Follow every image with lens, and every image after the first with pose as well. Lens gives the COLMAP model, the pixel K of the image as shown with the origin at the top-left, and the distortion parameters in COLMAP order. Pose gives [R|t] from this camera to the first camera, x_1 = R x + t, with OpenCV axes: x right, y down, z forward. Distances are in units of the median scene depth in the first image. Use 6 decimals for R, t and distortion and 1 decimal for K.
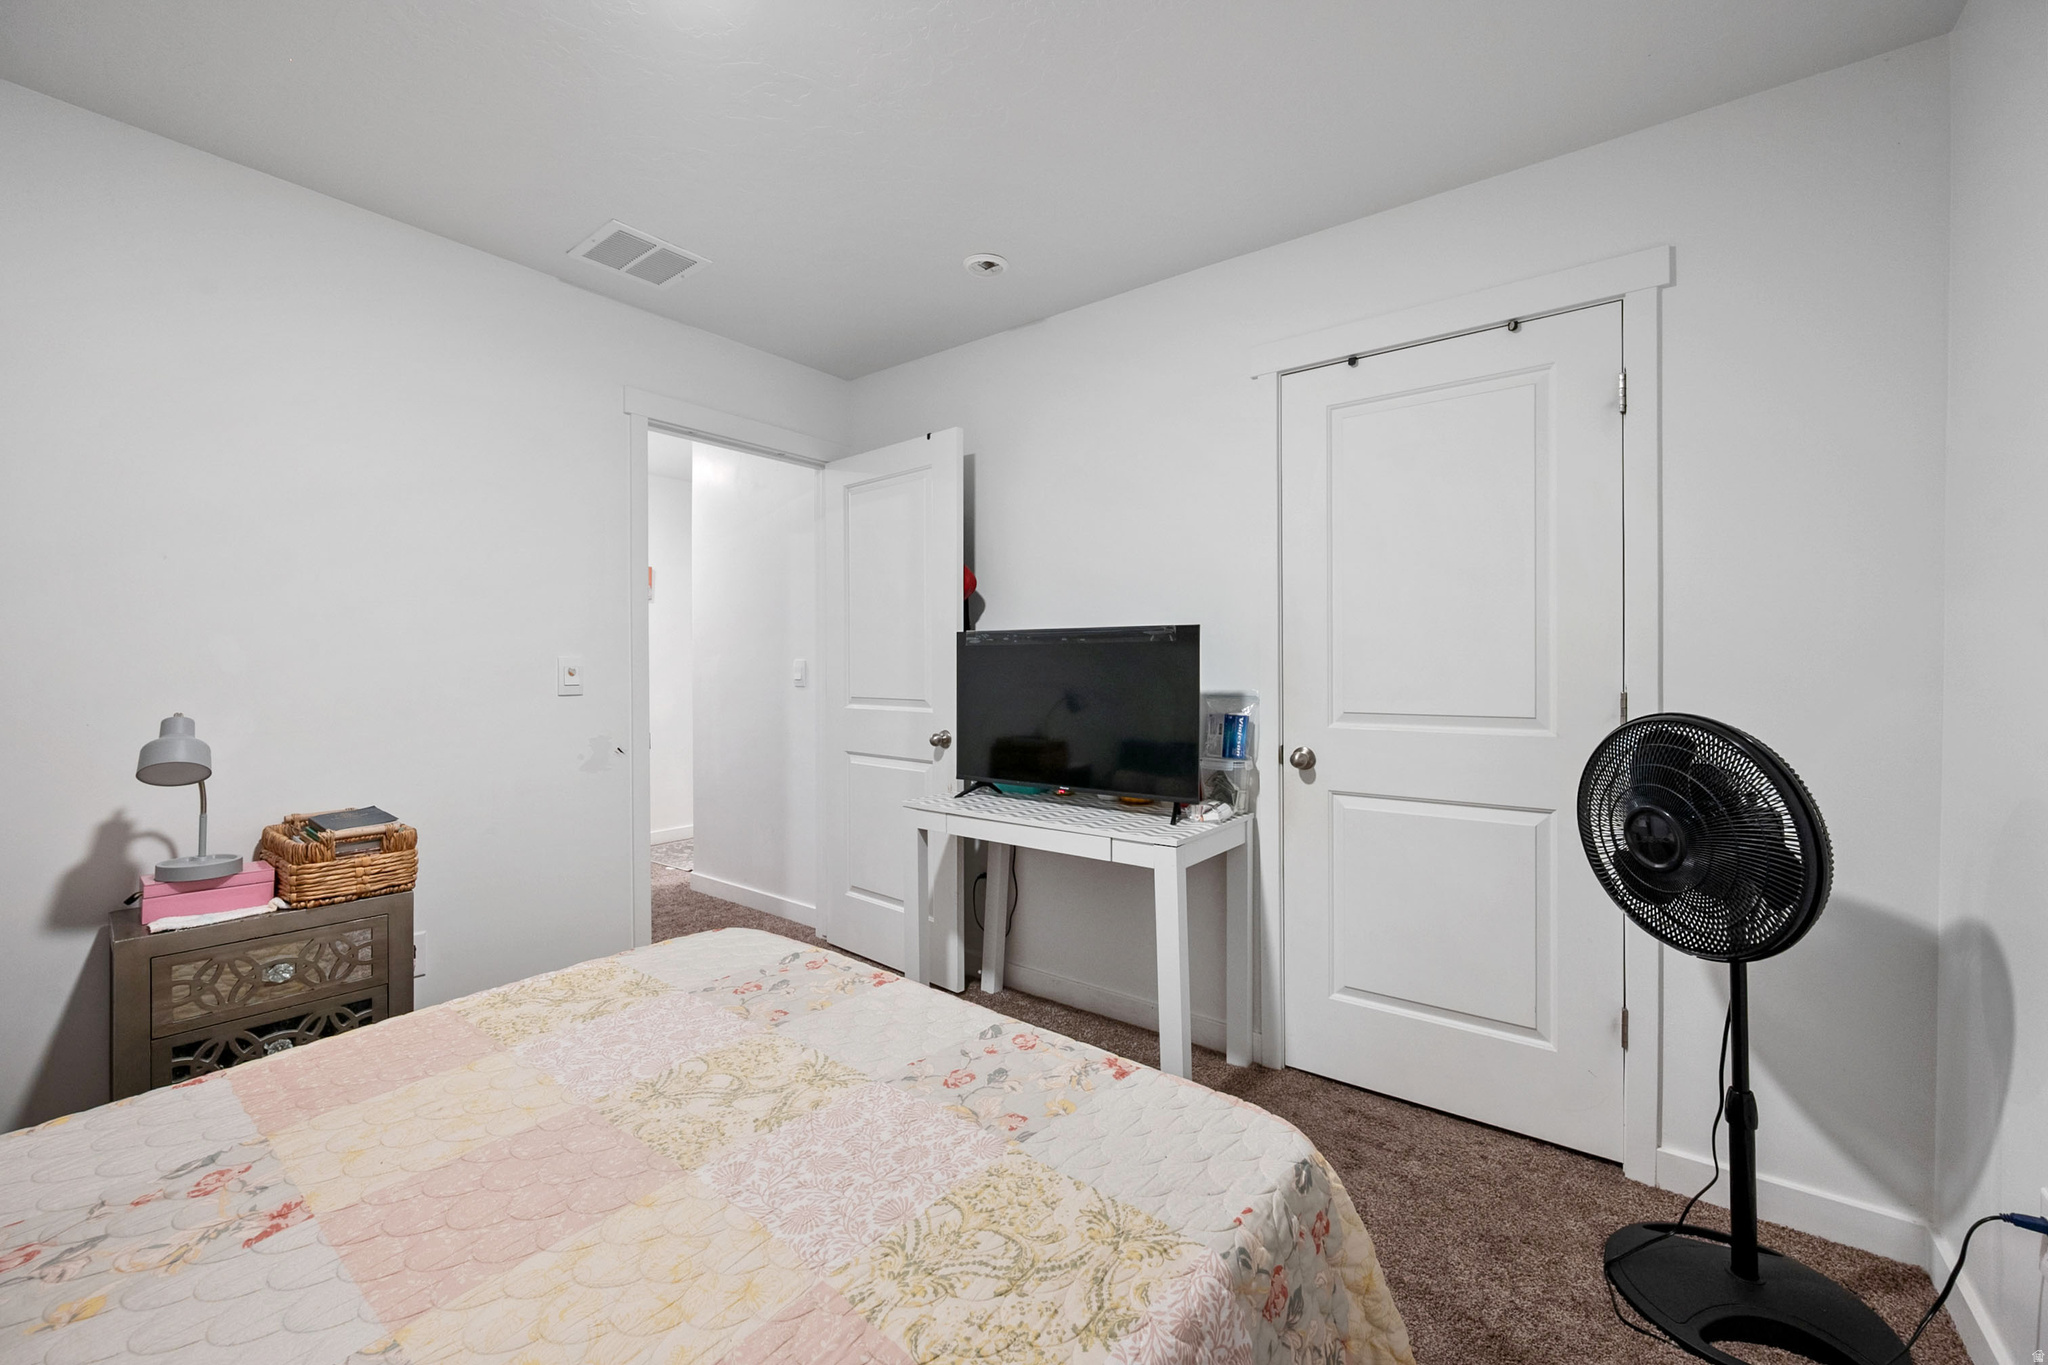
lens RADIAL K [[803.3, 0, 1024.8], [0, 803.3, 678.0], [0, 0, 1]] dist [-0.003743, 0.001005]
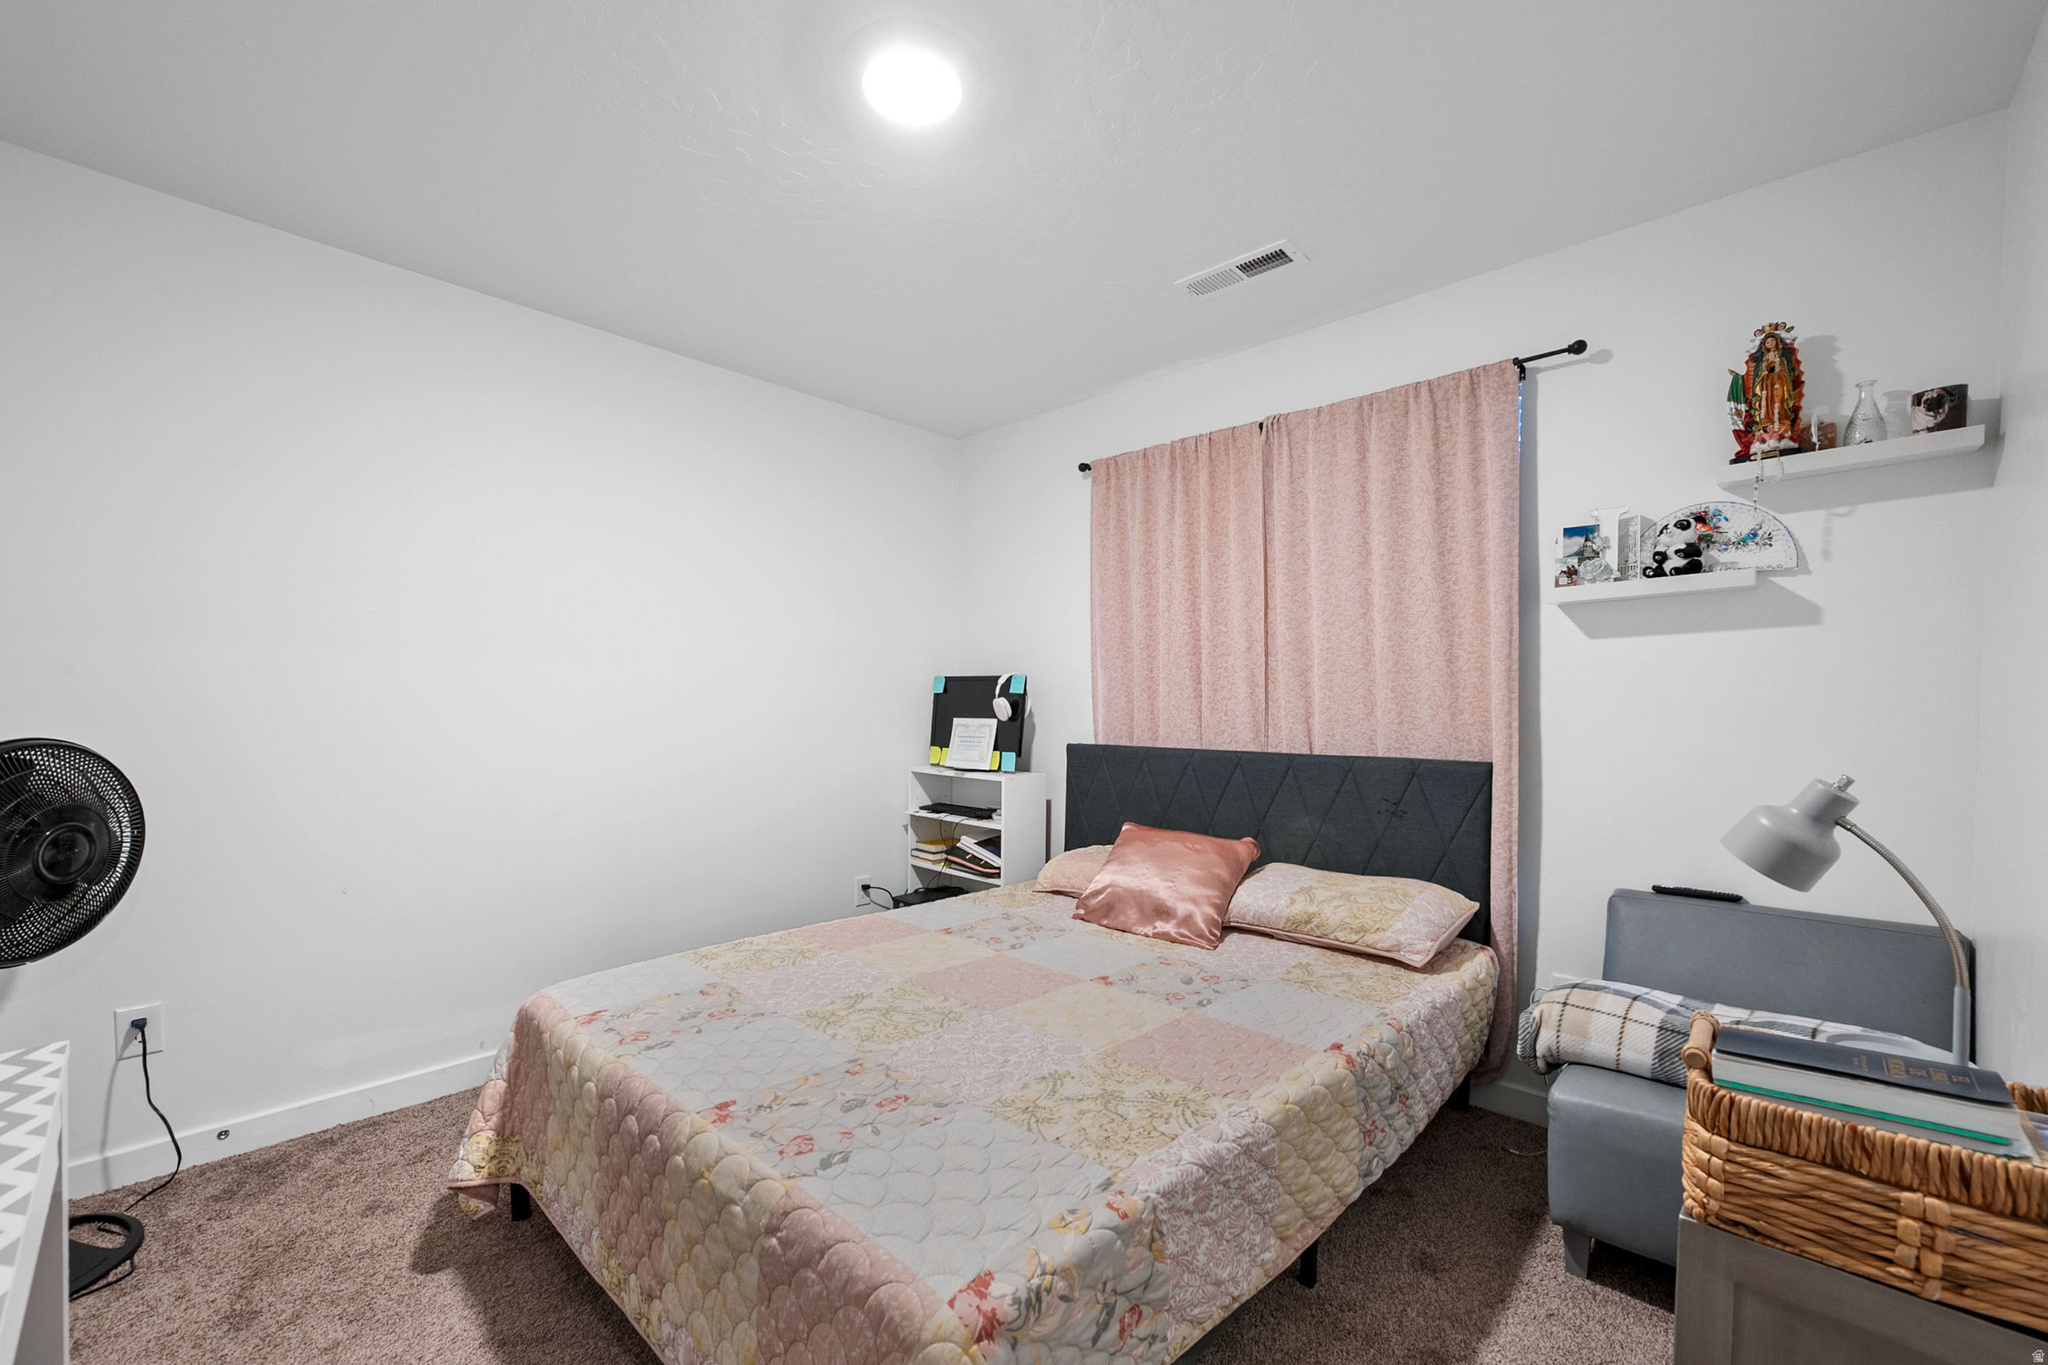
lens RADIAL K [[803.3, 0, 1025.0], [0, 803.3, 694.3], [0, 0, 1]] dist [-0.003743, 0.001005]
pose [[-0.995134, -0.002765, 0.098489, -0.642459], [-0.003367, 0.999977, -0.005947, -0.012249], [-0.098470, -0.006250, -0.995120, 2.067766]]
